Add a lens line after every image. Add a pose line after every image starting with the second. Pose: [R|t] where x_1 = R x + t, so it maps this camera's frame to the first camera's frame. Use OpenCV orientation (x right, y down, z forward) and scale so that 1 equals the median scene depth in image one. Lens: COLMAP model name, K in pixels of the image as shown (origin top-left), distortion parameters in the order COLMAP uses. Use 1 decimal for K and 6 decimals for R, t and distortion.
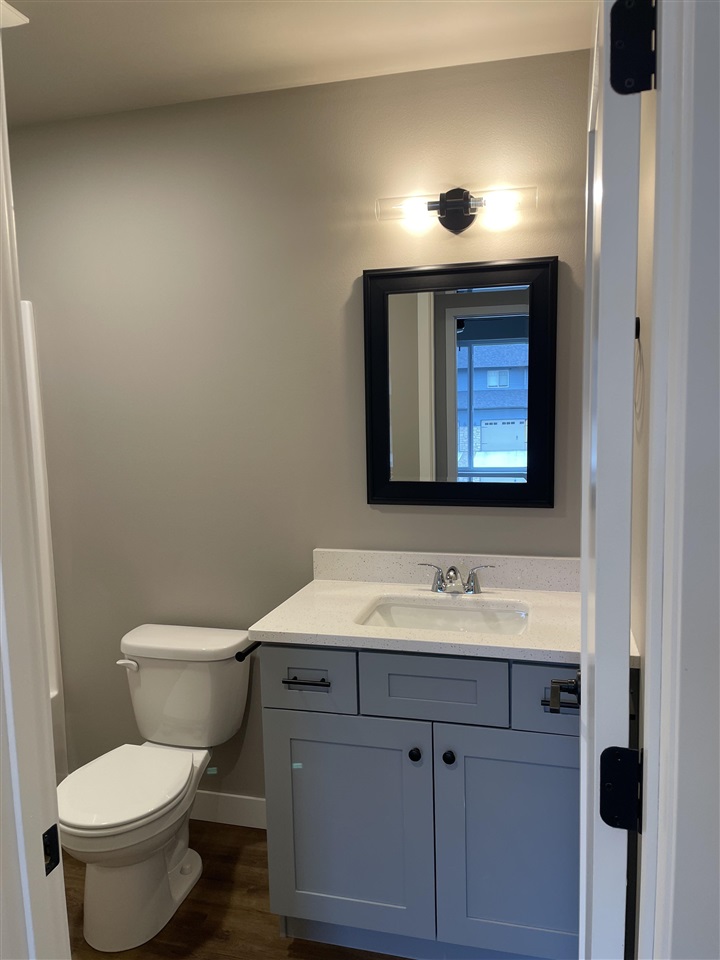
lens RADIAL K [[717.9, 0, 362.3], [0, 717.9, 473.0], [0, 0, 1]] dist [0.077074, -0.095154]
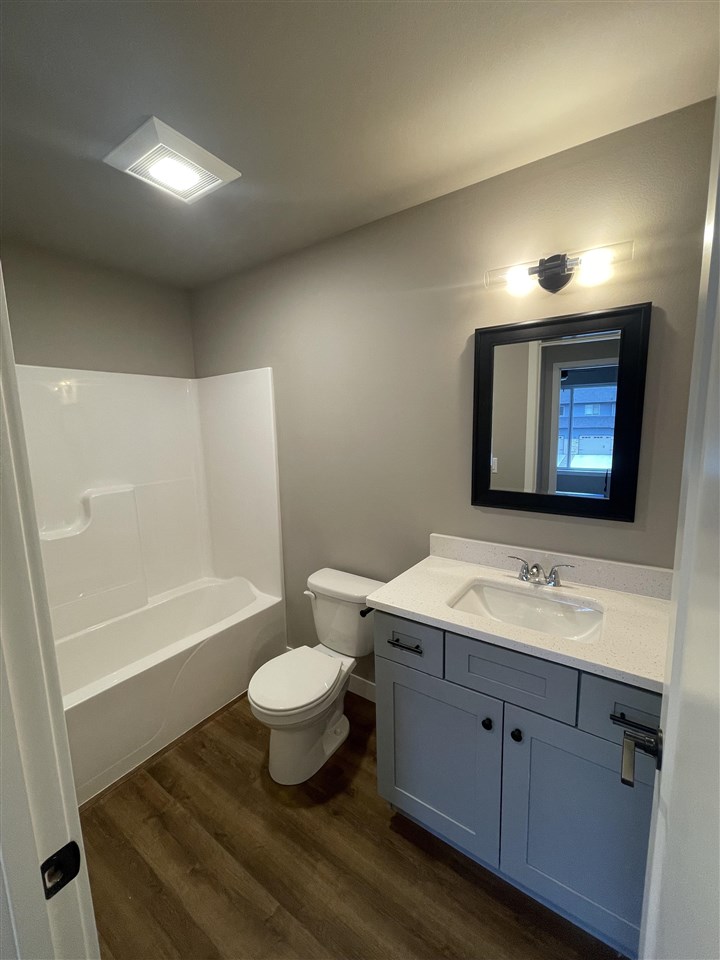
lens RADIAL K [[386.1, 0, 359.3], [0, 386.1, 475.7], [0, 0, 1]] dist [-0.004192, -0.000138]
pose [[0.938219, 0.047213, -0.342806, 0.058046], [-0.034986, 0.998515, 0.041769, -0.037369], [0.344269, -0.027195, 0.938477, 0.264632]]
